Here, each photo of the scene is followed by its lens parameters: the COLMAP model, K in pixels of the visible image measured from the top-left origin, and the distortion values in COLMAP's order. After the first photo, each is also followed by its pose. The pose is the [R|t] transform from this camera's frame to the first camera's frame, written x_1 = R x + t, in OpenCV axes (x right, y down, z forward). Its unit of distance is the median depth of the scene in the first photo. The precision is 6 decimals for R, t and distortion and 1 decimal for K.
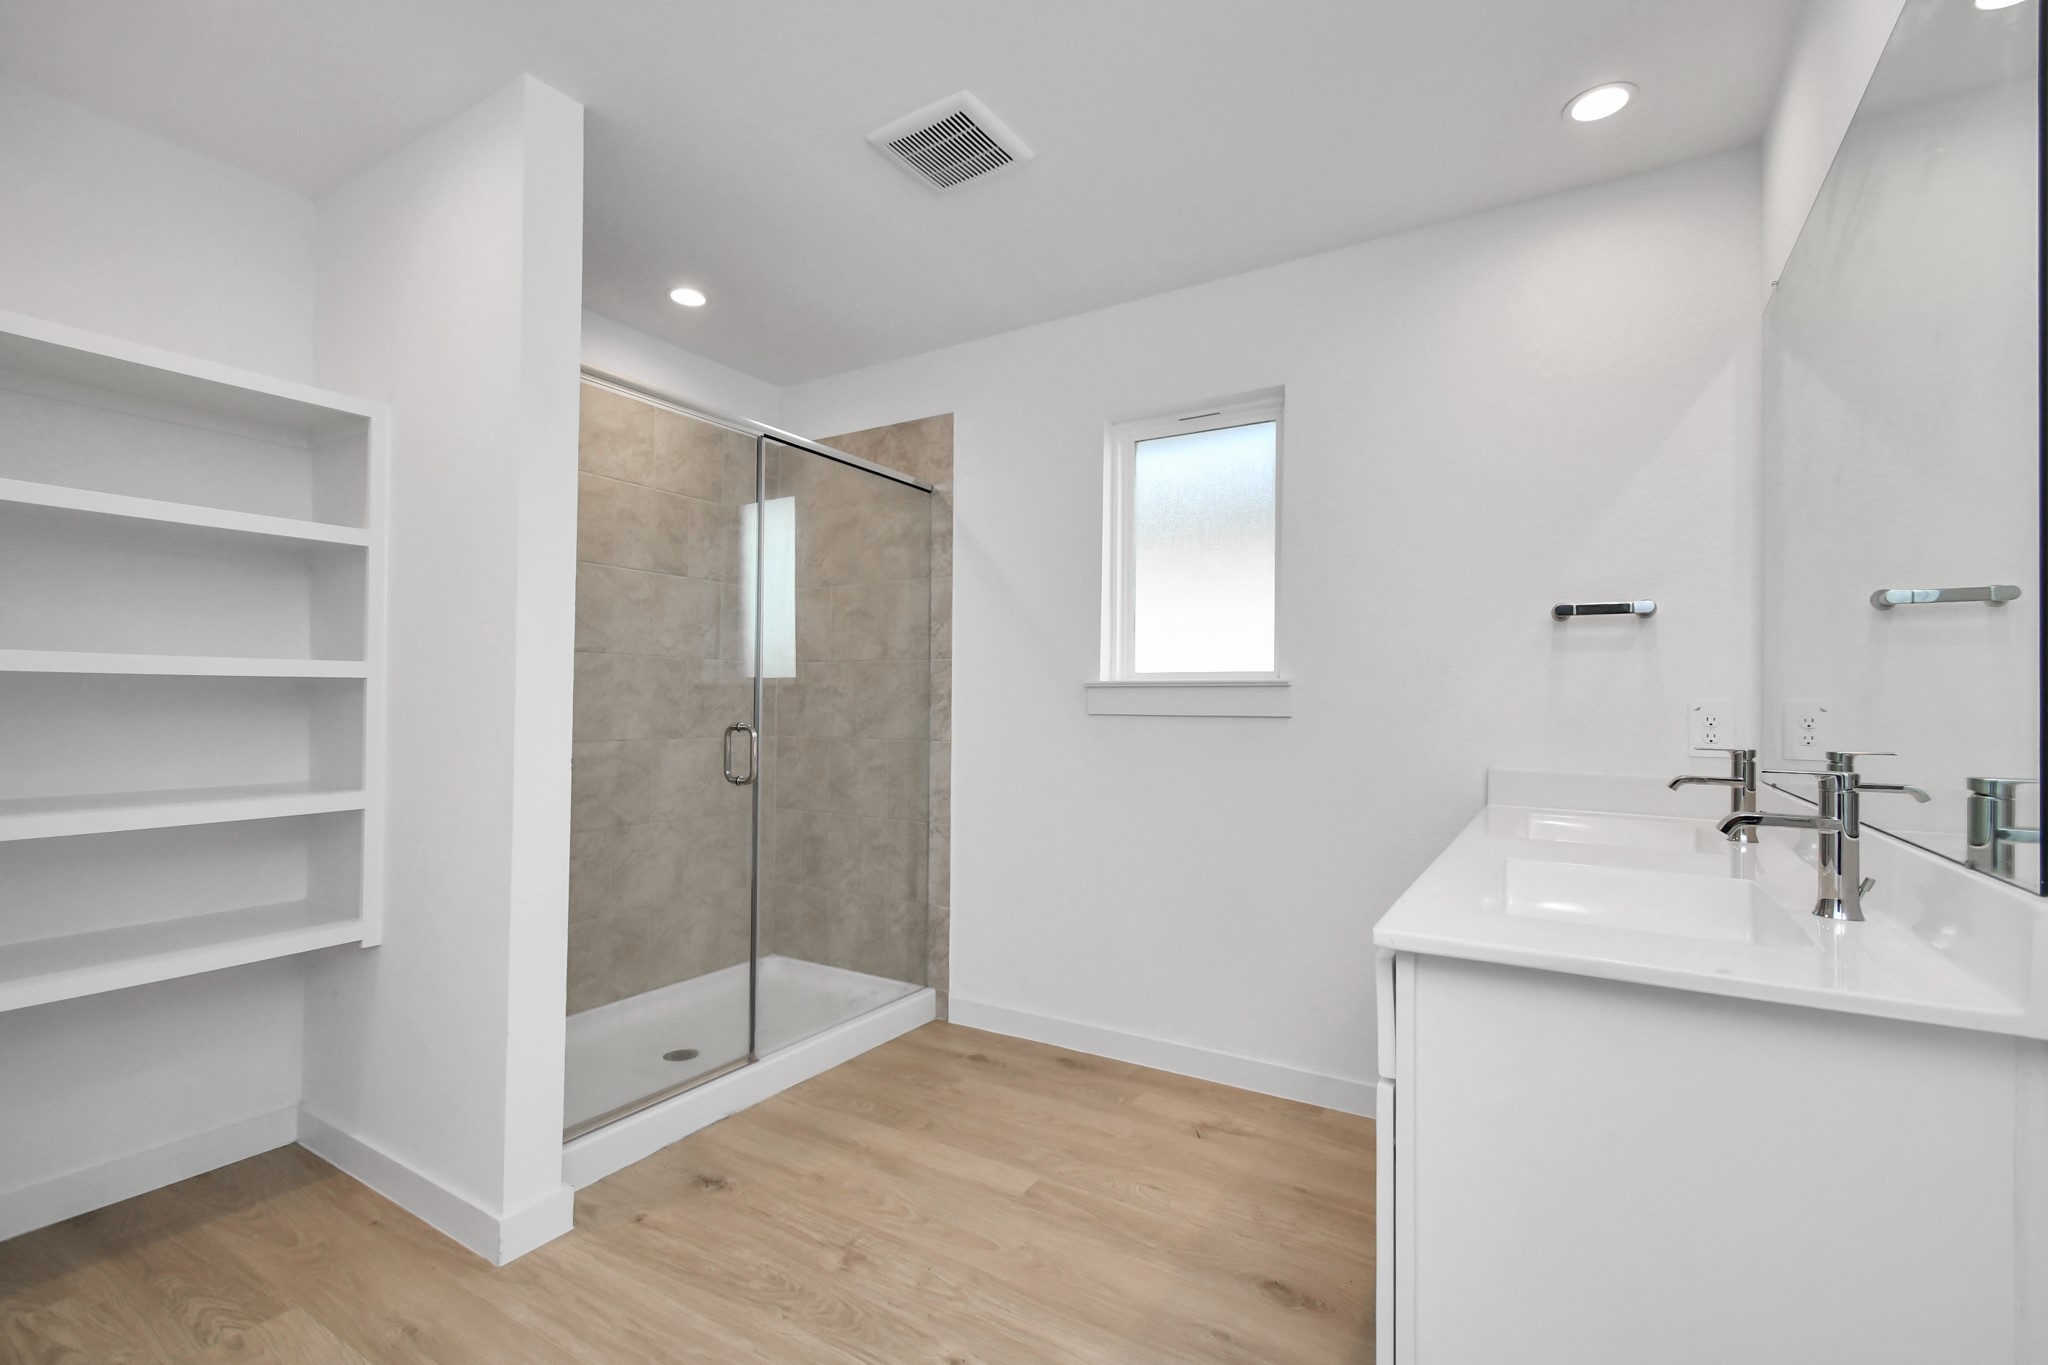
lens RADIAL K [[901.8, 0, 1024.6], [0, 901.8, 695.6], [0, 0, 1]] dist [0.013872, -0.006084]
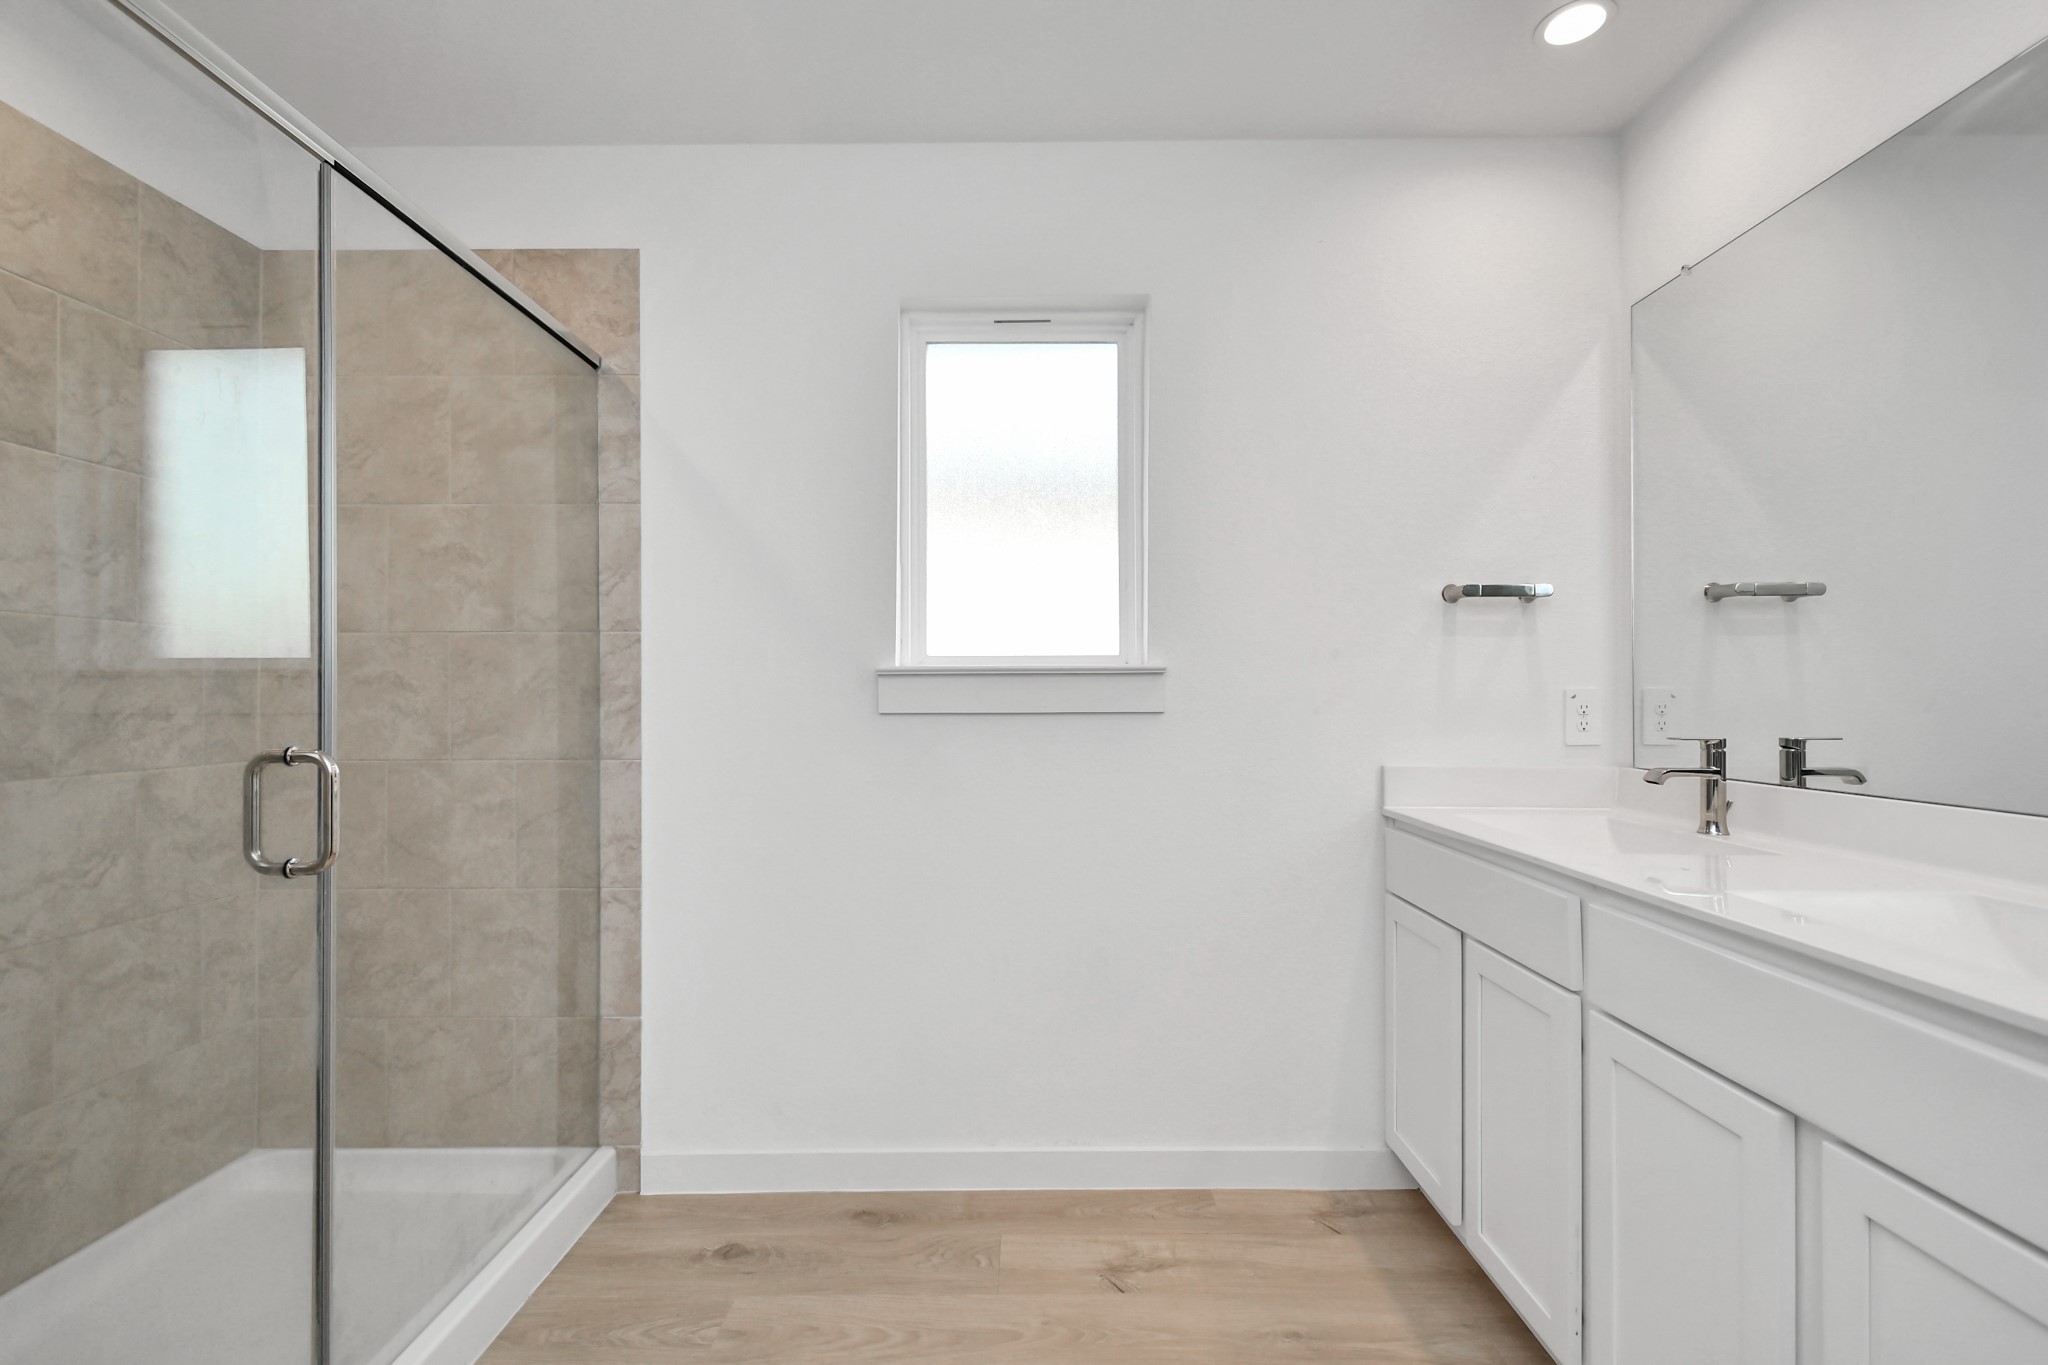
lens RADIAL K [[907.0, 0, 1023.0], [0, 907.0, 691.5], [0, 0, 1]] dist [0.019328, -0.006908]
pose [[0.857535, -0.008237, 0.514359, -0.180487], [0.005637, 0.999962, 0.006615, -0.000439], [-0.514394, -0.002773, 0.857549, 0.296928]]
